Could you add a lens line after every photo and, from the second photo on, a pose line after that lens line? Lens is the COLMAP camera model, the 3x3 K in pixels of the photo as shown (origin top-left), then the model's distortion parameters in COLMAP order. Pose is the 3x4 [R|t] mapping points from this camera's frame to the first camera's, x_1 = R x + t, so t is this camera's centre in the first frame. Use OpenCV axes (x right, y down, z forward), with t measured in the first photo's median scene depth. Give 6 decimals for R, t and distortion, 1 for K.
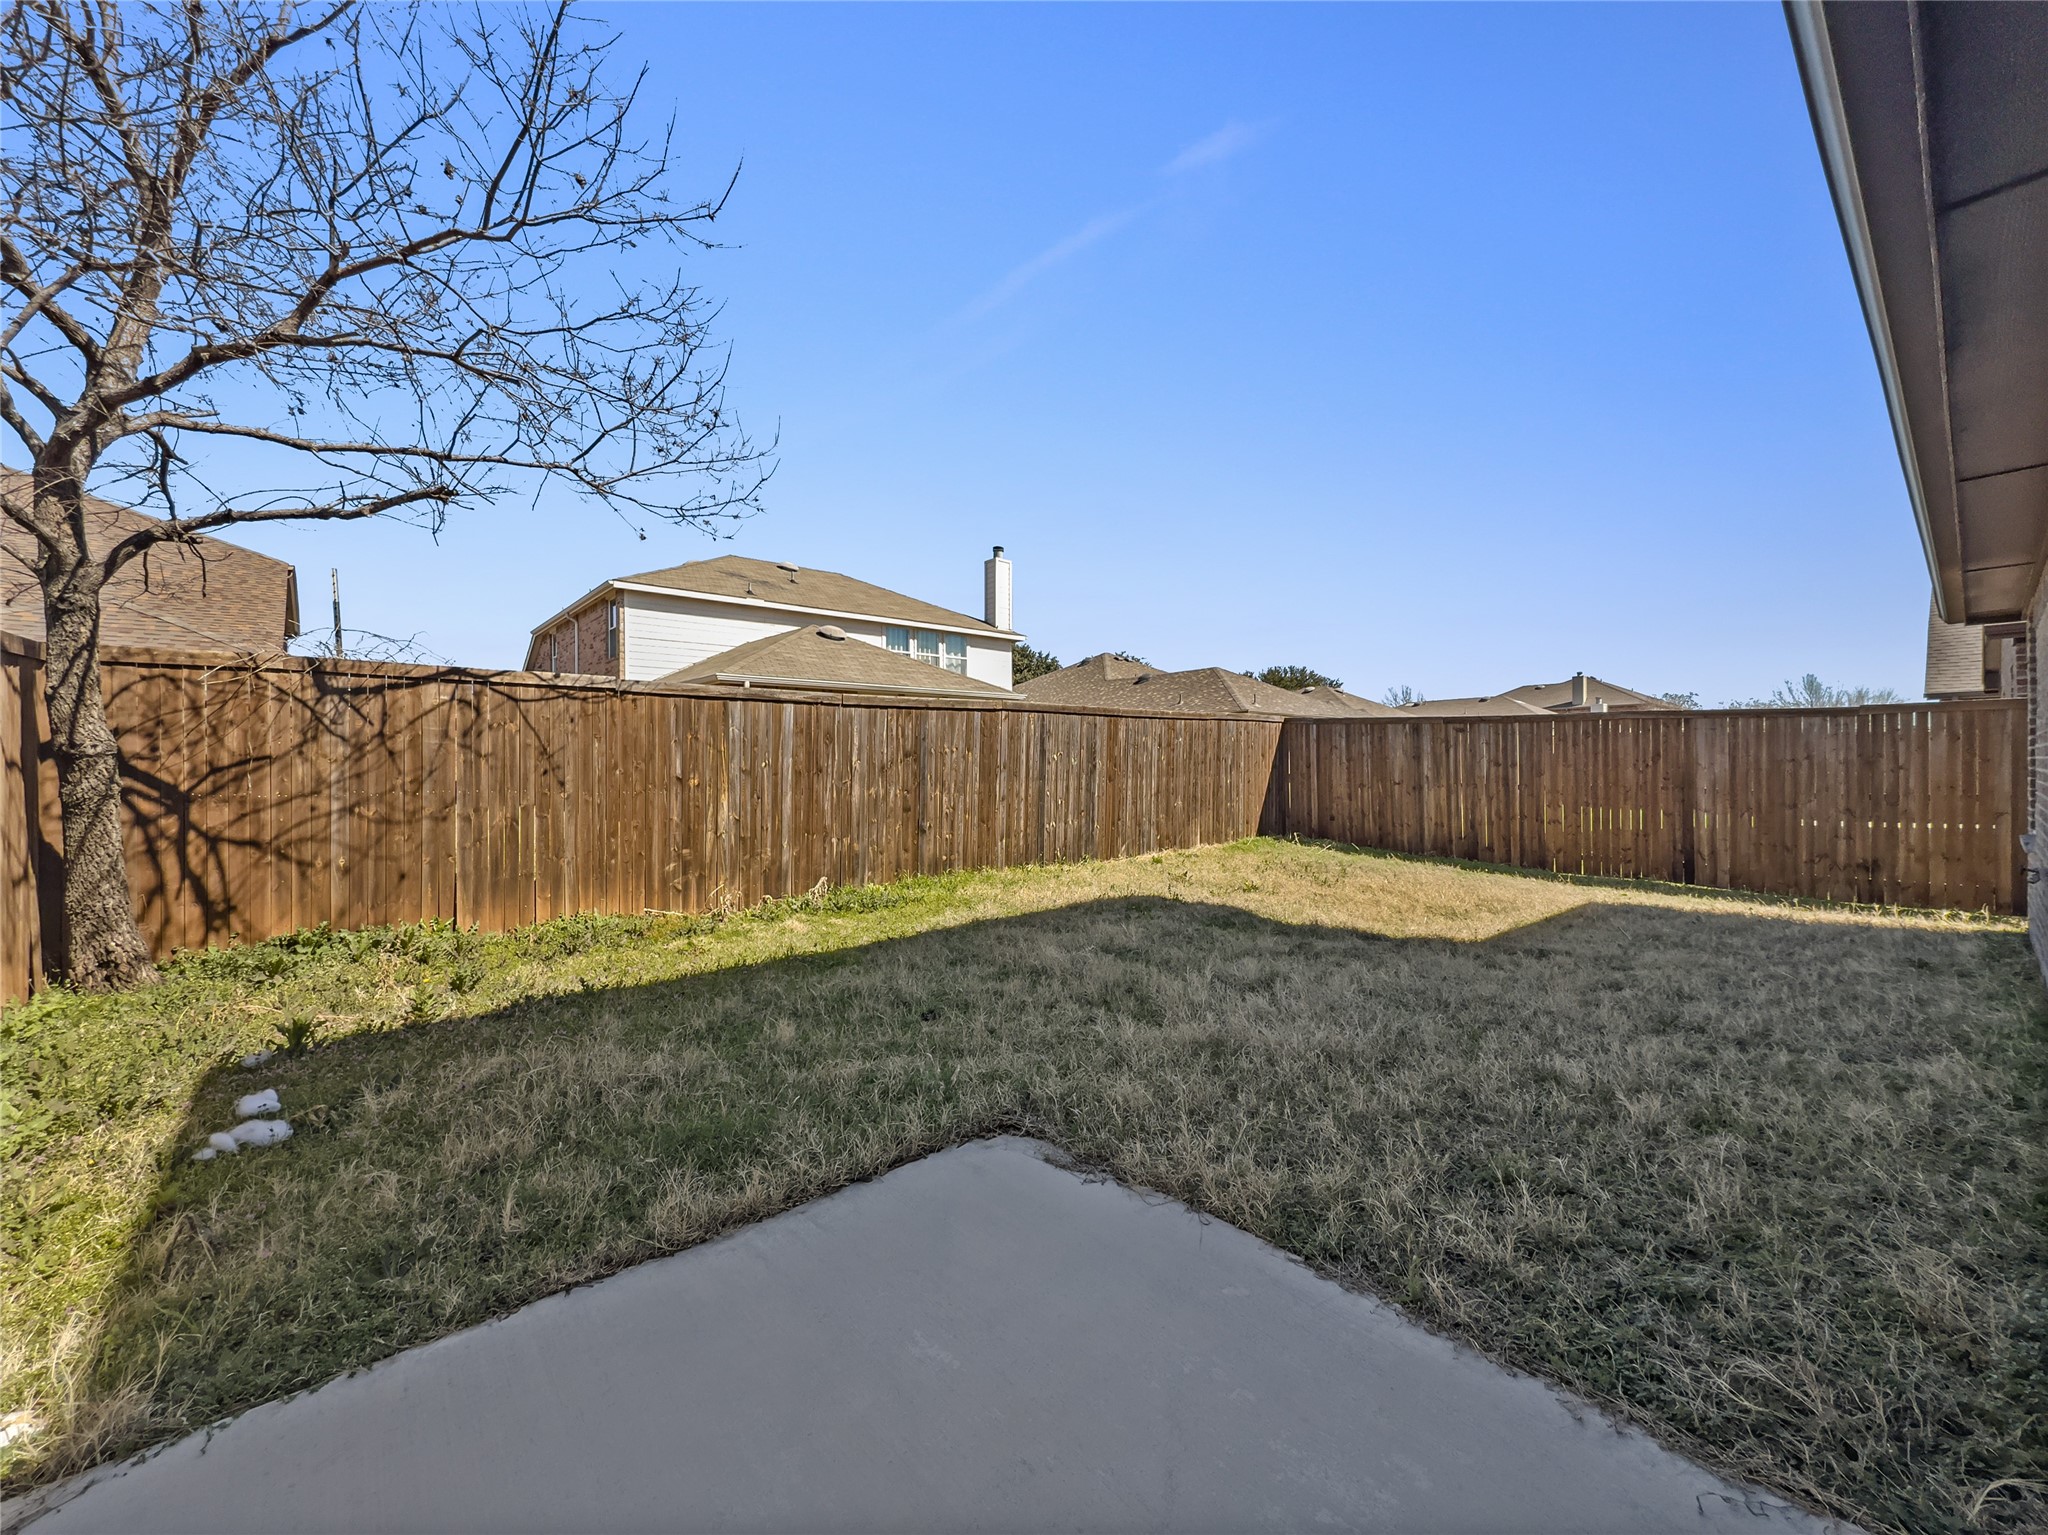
lens RADIAL K [[831.6, 0, 1024.9], [0, 831.6, 769.4], [0, 0, 1]] dist [-0.001444, 0.000501]
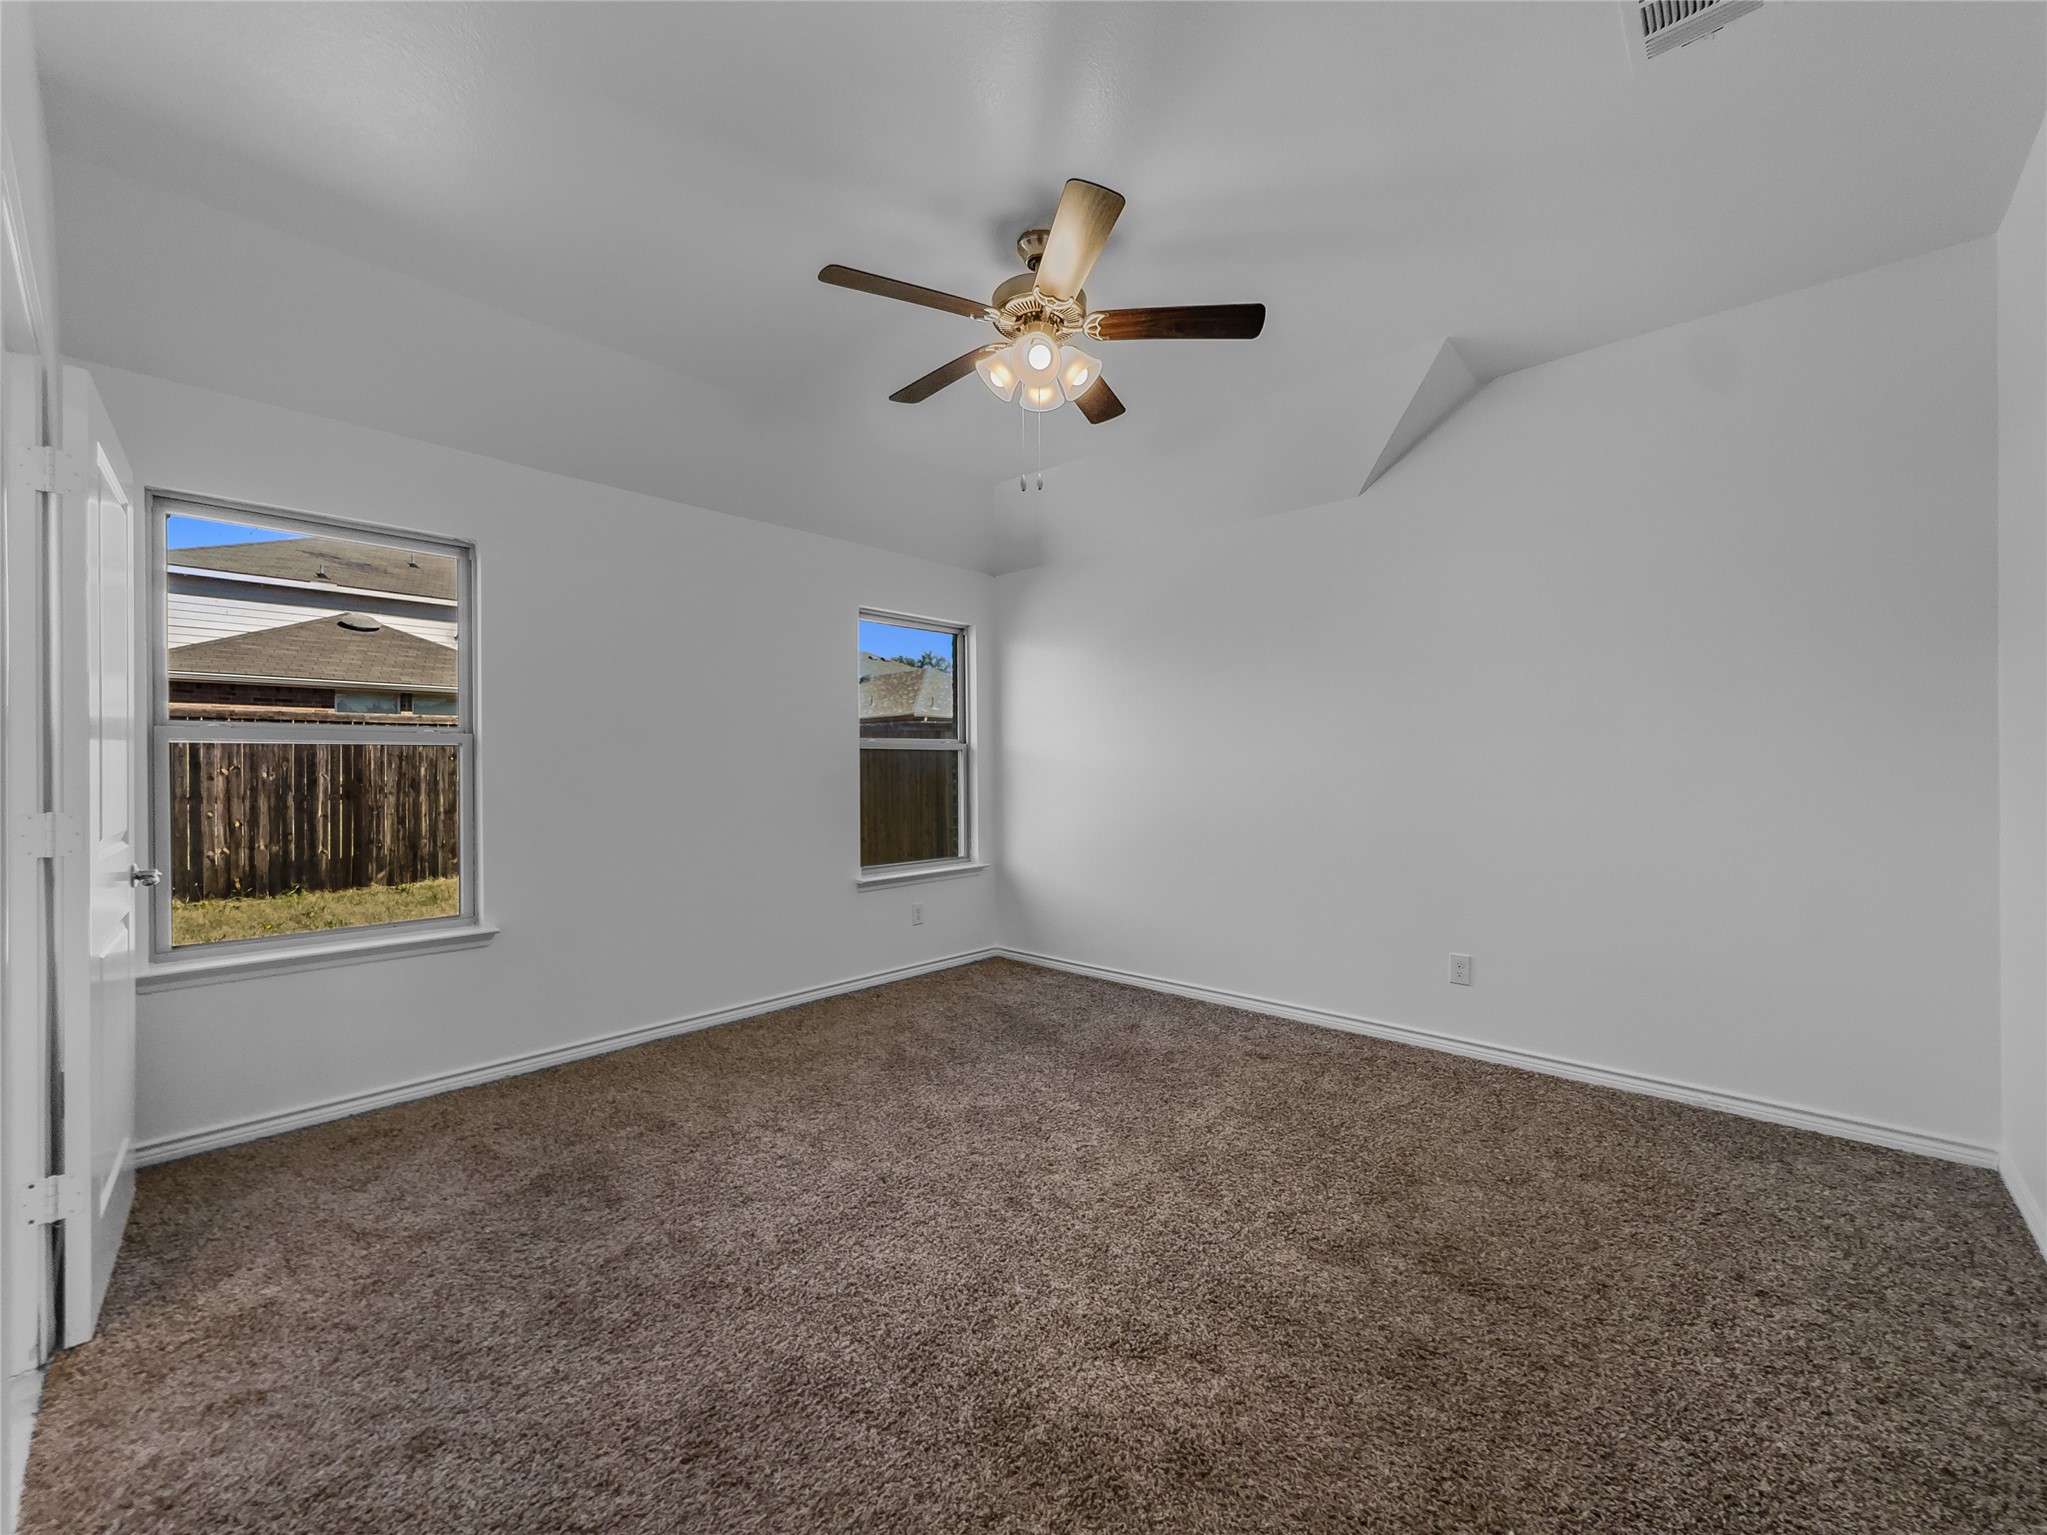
lens RADIAL K [[831.2, 0, 1024.0], [0, 831.2, 767.9], [0, 0, 1]] dist [-0.001444, 0.000501]
pose [[0.993003, -0.001236, 0.118081, 0.797473], [0.001057, 0.999998, 0.001583, -0.020726], [-0.118083, -0.001447, 0.993003, 0.069436]]
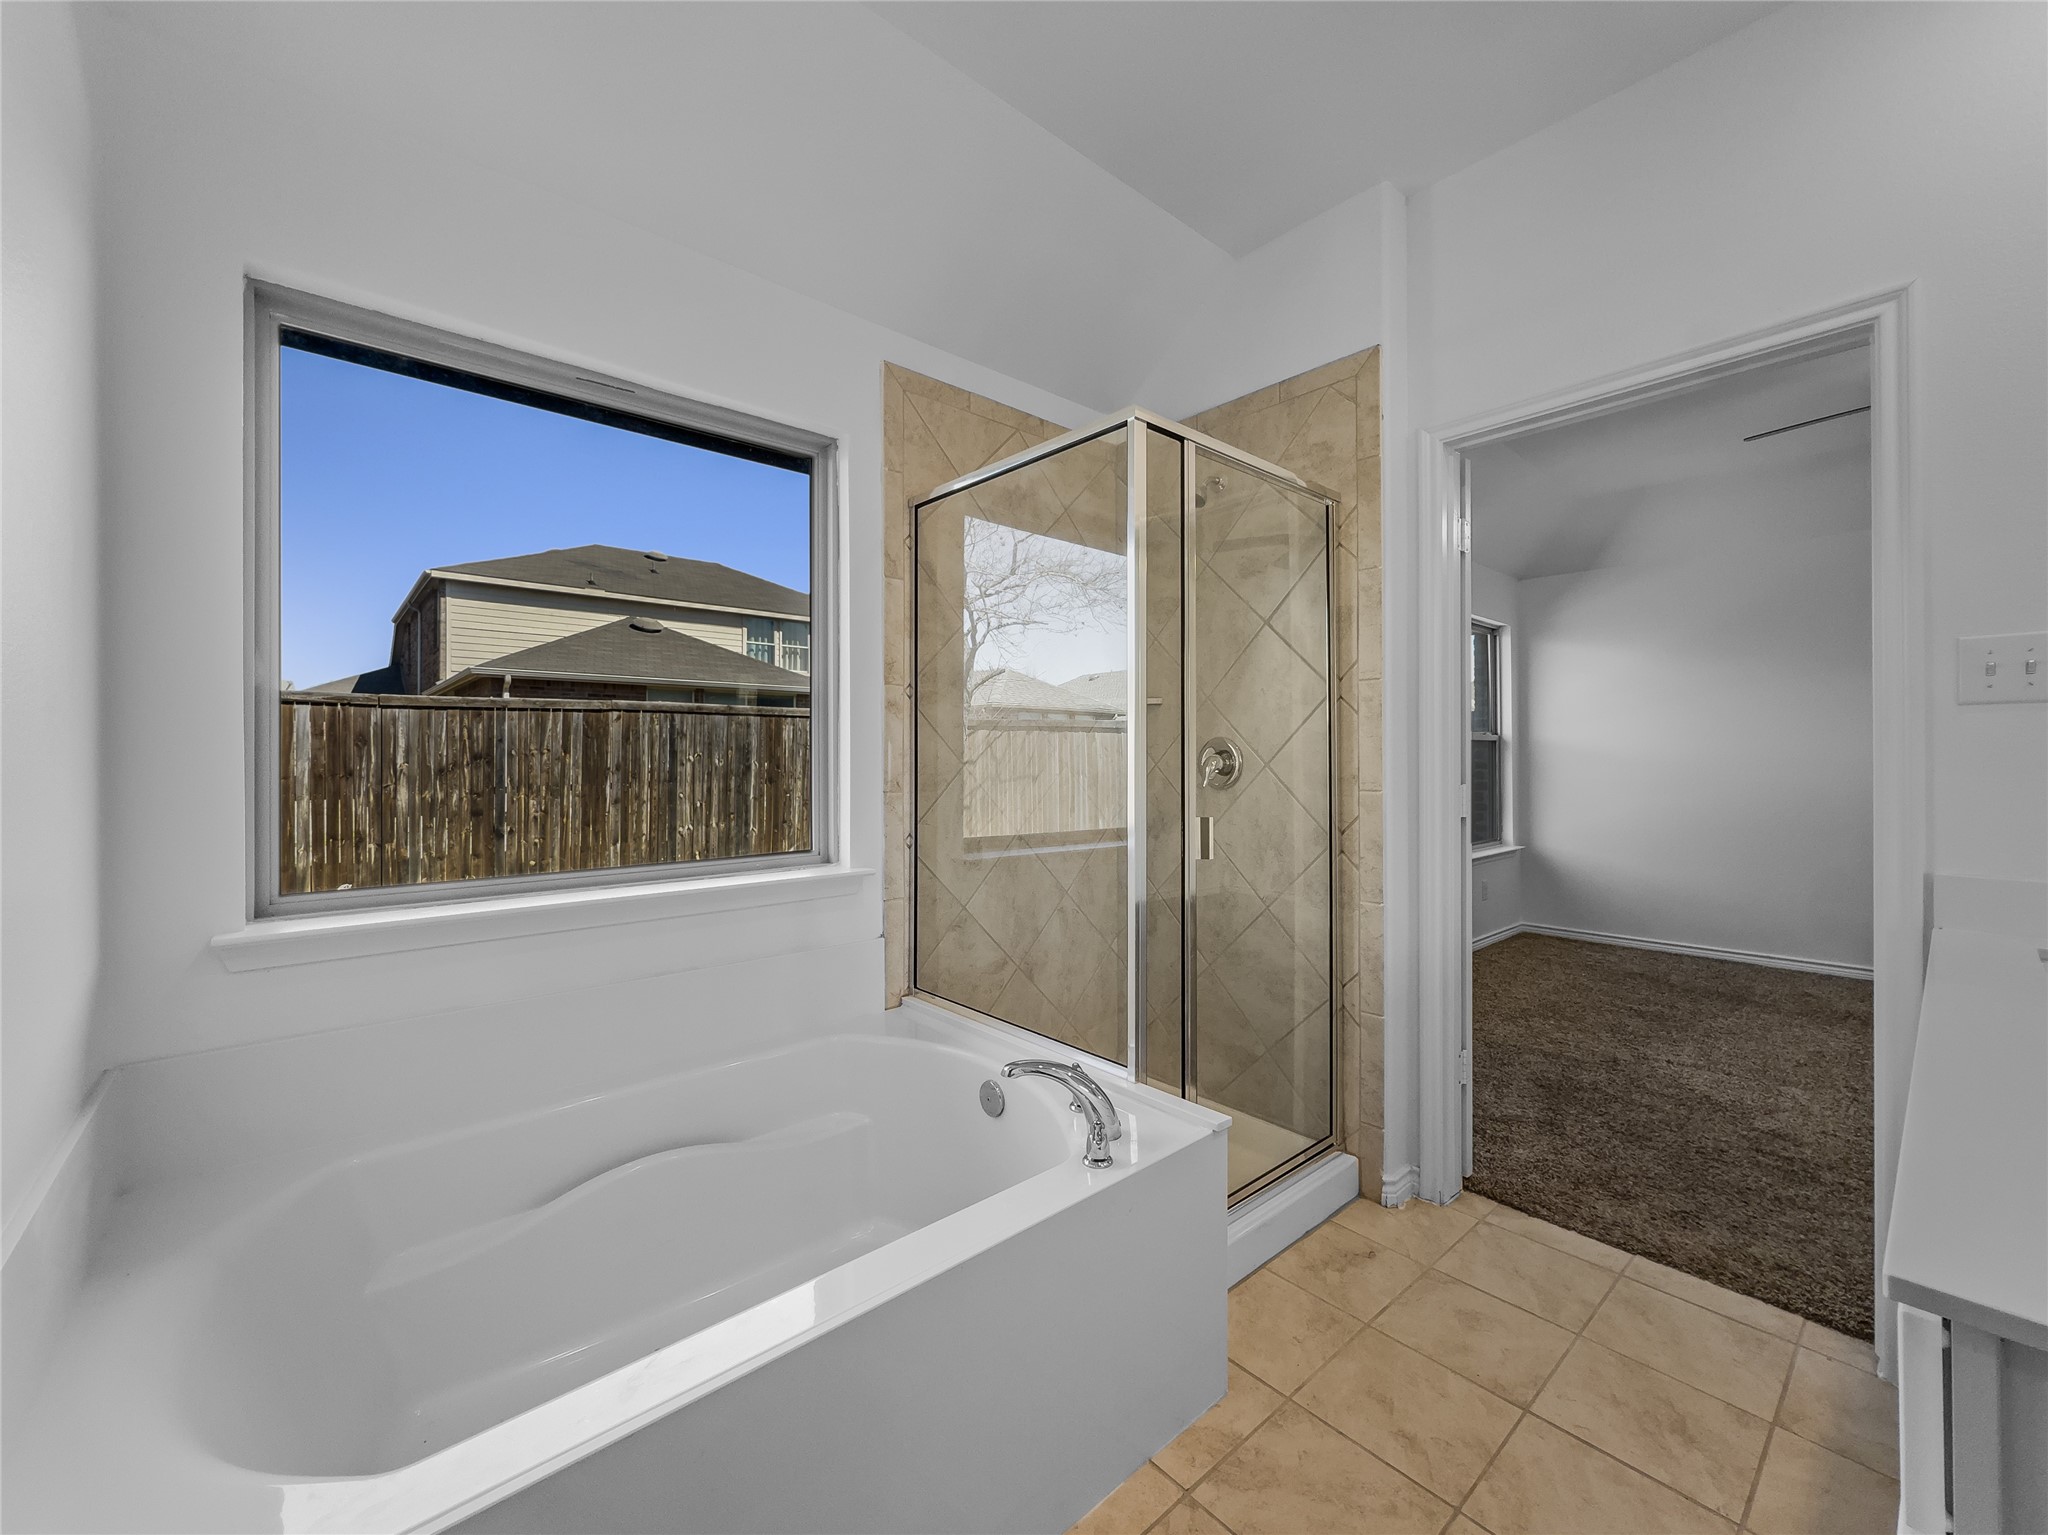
lens RADIAL K [[831.6, 0, 1025.7], [0, 831.6, 761.0], [0, 0, 1]] dist [-0.001444, 0.000501]
pose [[0.999936, 0.005401, 0.009922, 0.447991], [-0.005418, 0.999984, 0.001725, -0.016560], [-0.009913, -0.001778, 0.999949, 0.025193]]
